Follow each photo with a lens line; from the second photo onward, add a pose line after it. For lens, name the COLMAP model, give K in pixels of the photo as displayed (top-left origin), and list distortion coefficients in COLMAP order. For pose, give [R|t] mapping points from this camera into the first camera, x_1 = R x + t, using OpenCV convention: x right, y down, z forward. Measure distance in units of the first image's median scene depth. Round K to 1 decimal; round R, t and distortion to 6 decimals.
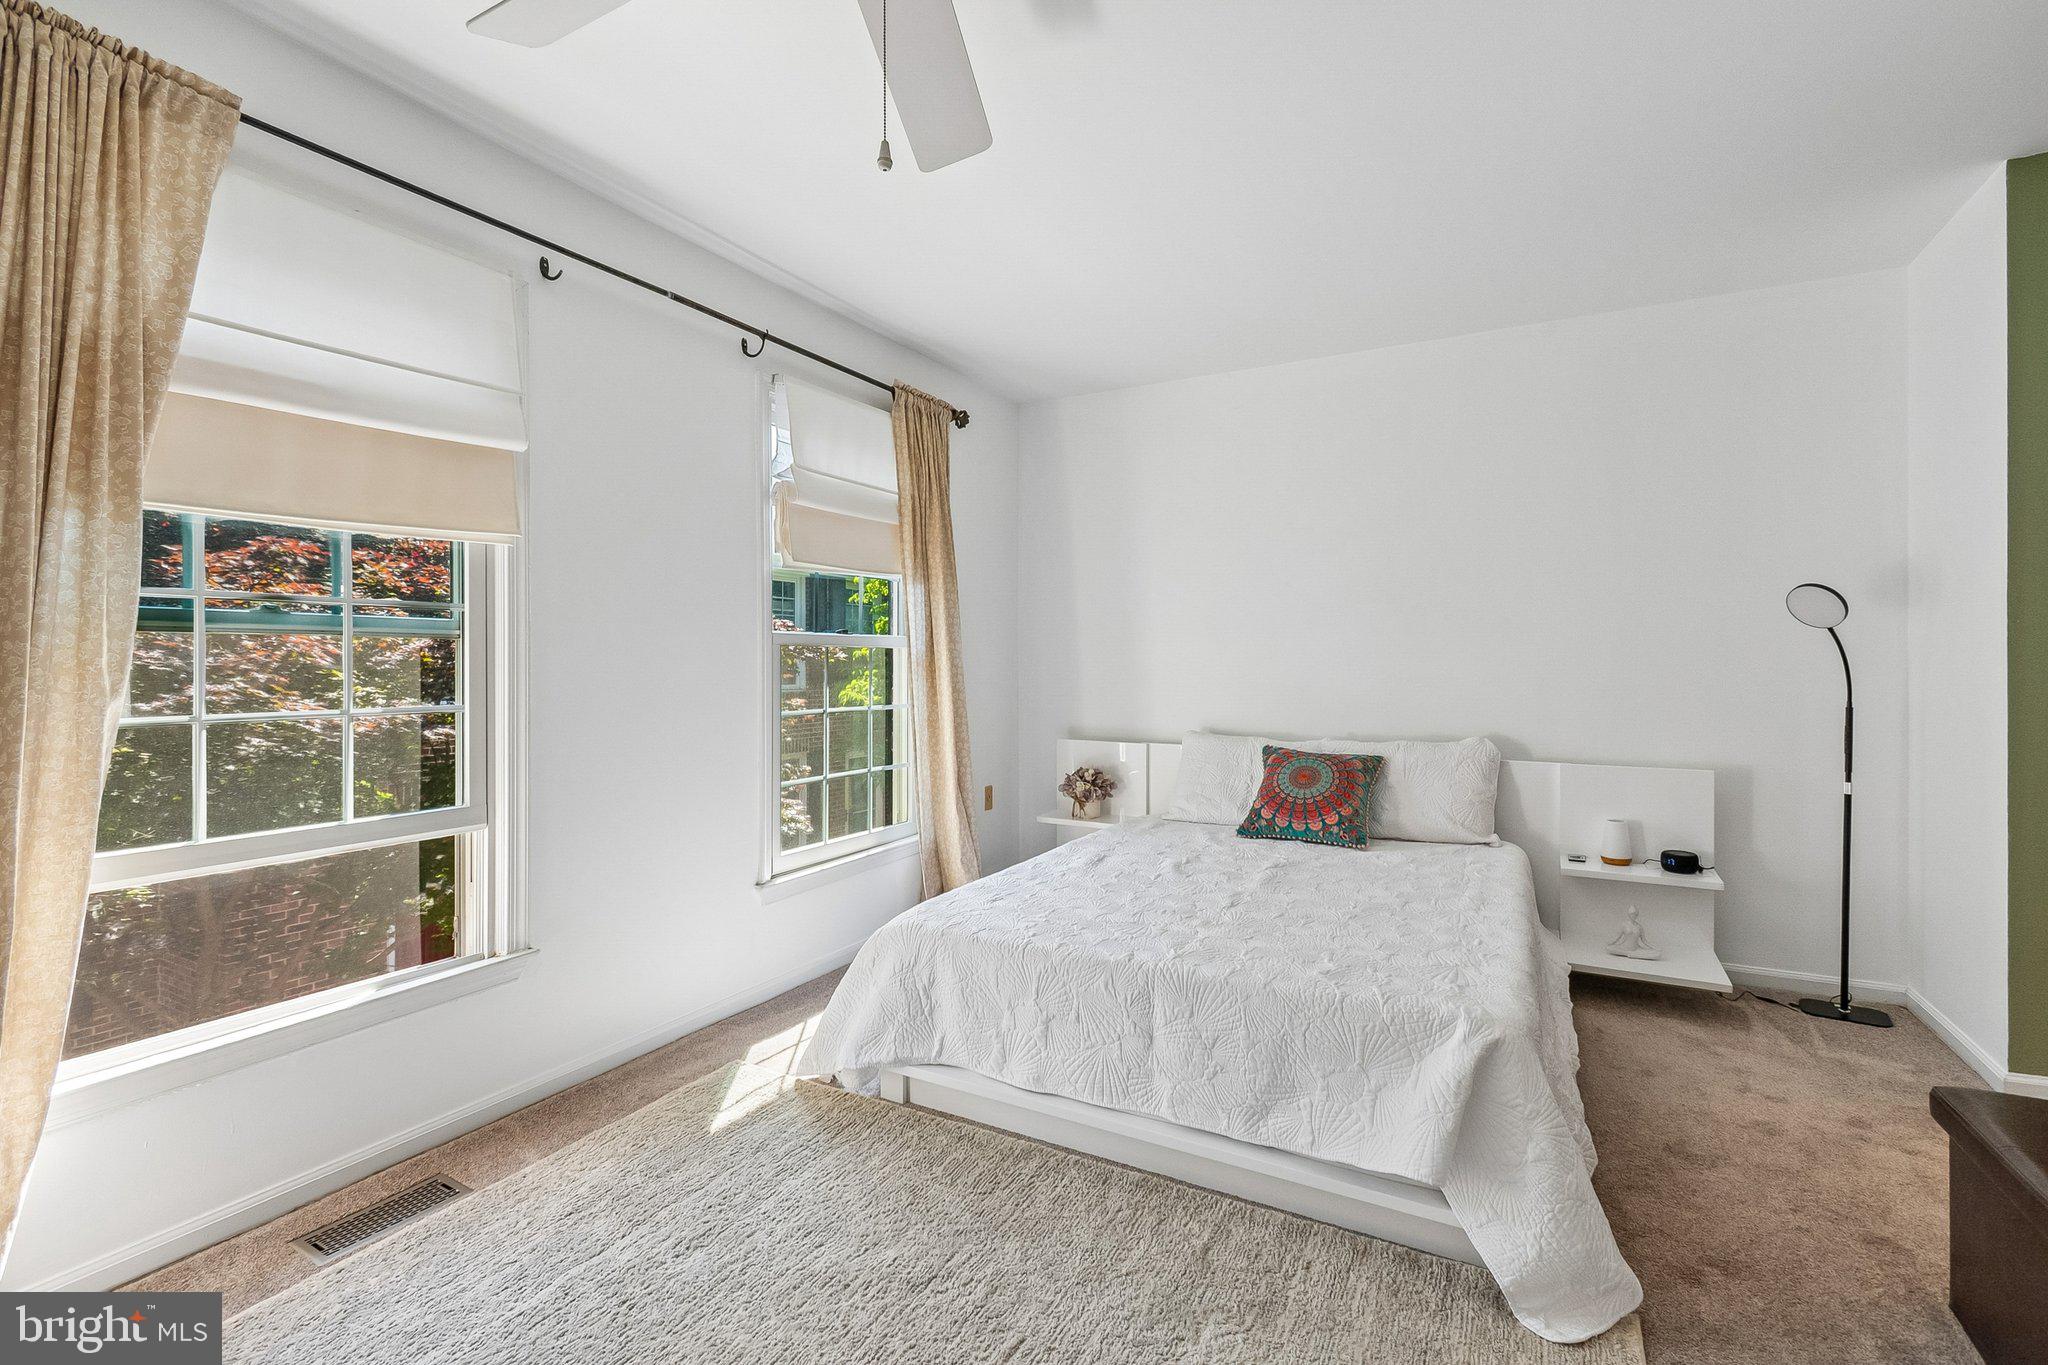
lens RADIAL K [[909.2, 0, 1032.4], [0, 909.2, 676.1], [0, 0, 1]] dist [0.003151, -0.000072]
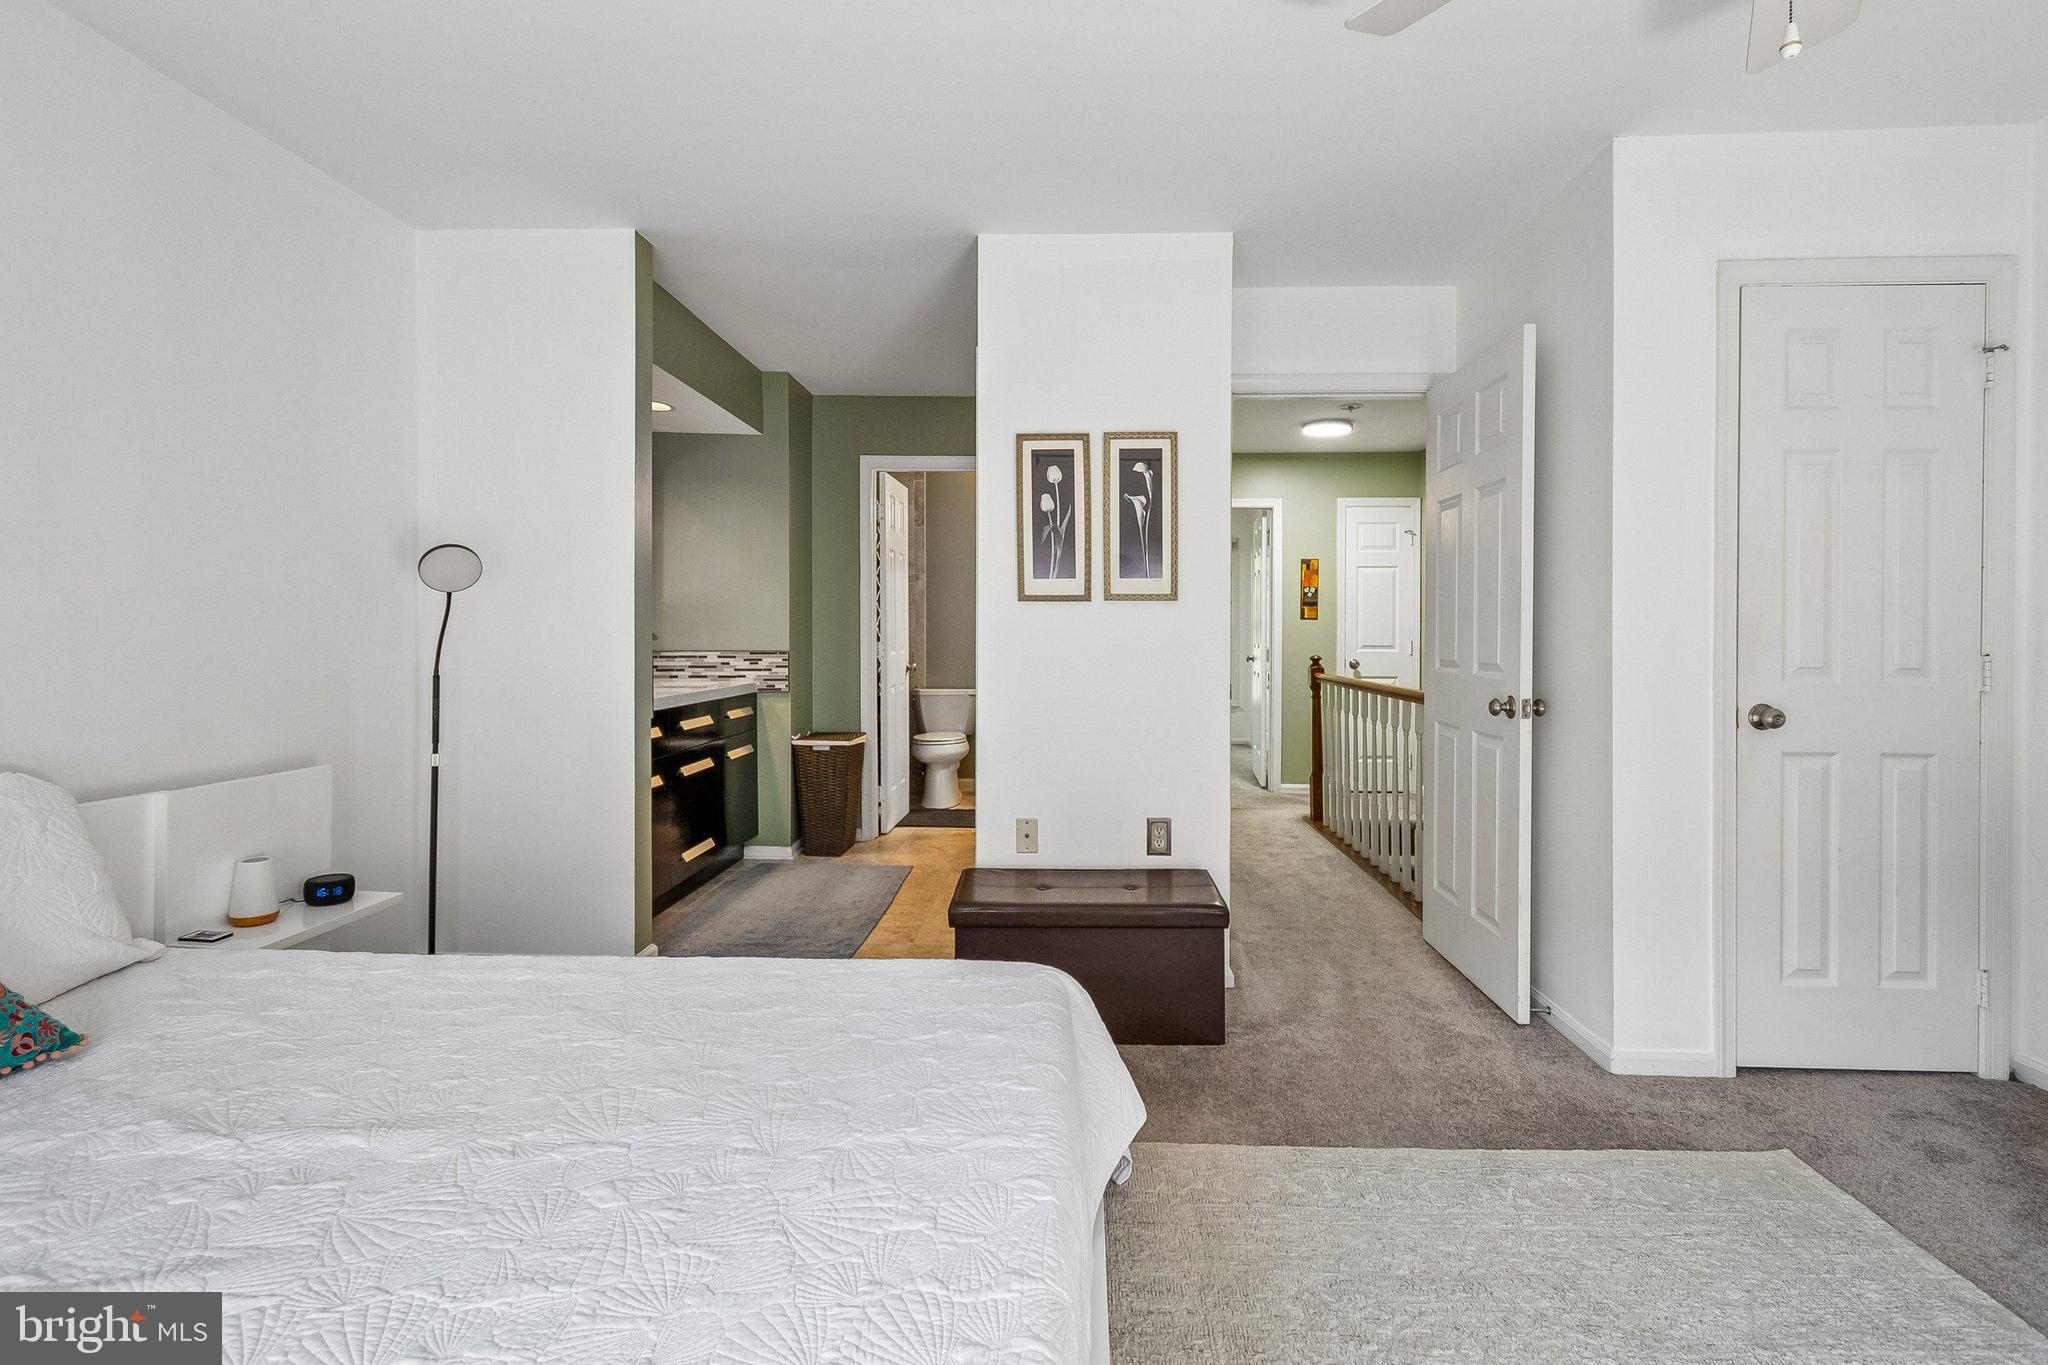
lens RADIAL K [[904.5, 0, 1065.4], [0, 904.5, 642.4], [0, 0, 1]] dist [0.001730, -0.000516]
pose [[-0.450025, -0.011202, 0.892945, -0.233135], [0.004152, 0.999884, 0.014635, -0.011298], [-0.893006, 0.010294, -0.449927, 0.747989]]
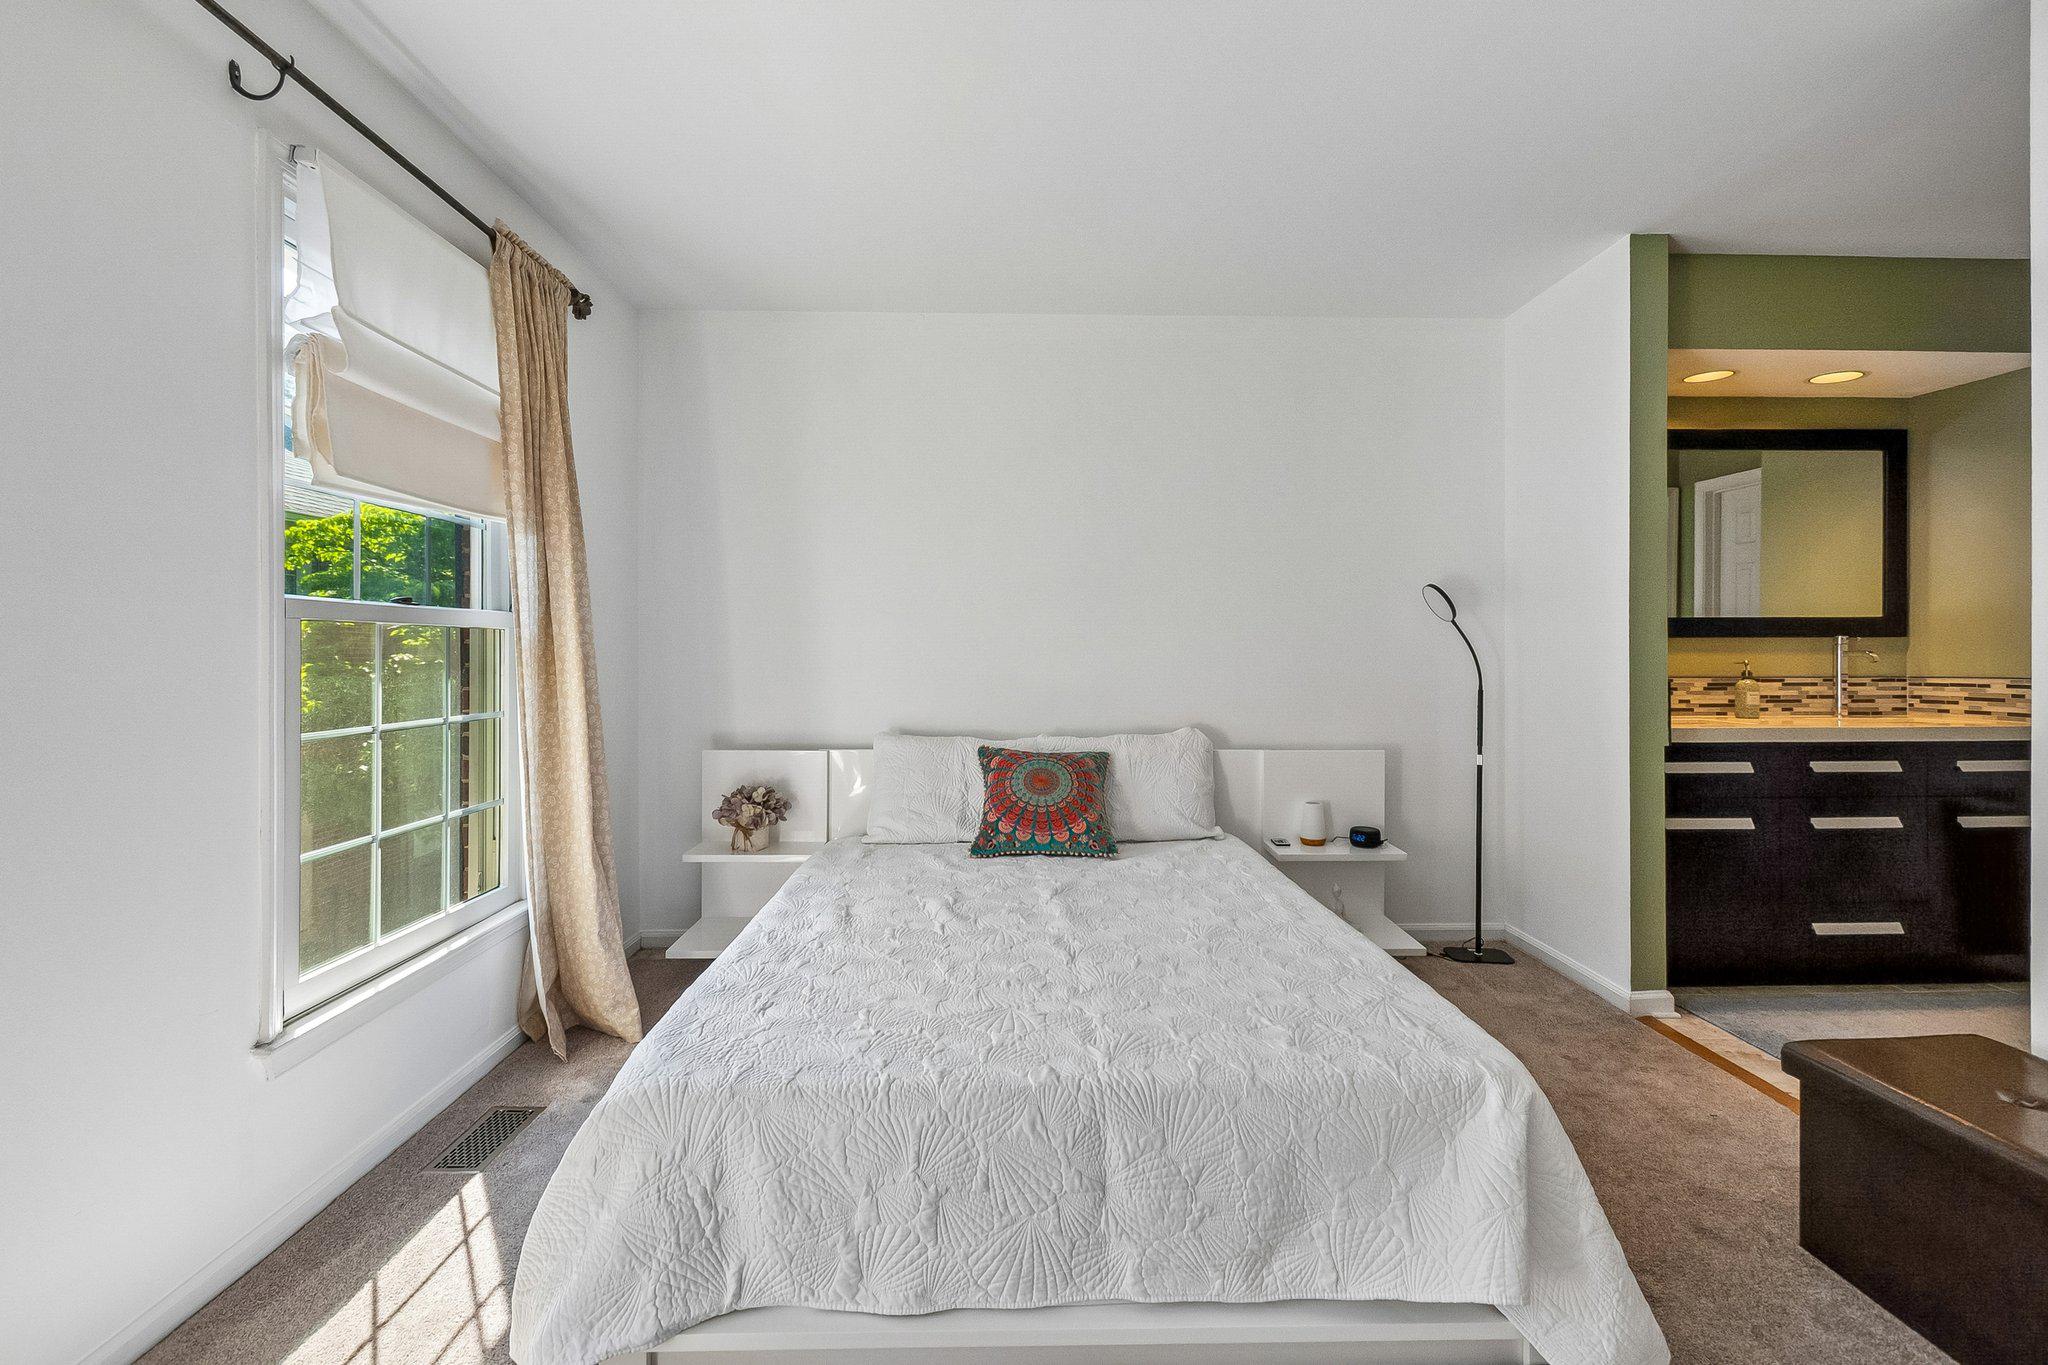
lens RADIAL K [[920.4, 0, 1037.6], [0, 920.4, 658.5], [0, 0, 1]] dist [0.002627, -0.000757]
pose [[0.865328, -0.003287, 0.501196, -0.155553], [0.007342, 0.999954, -0.006117, -0.002053], [-0.501153, 0.008973, 0.865312, 0.242461]]
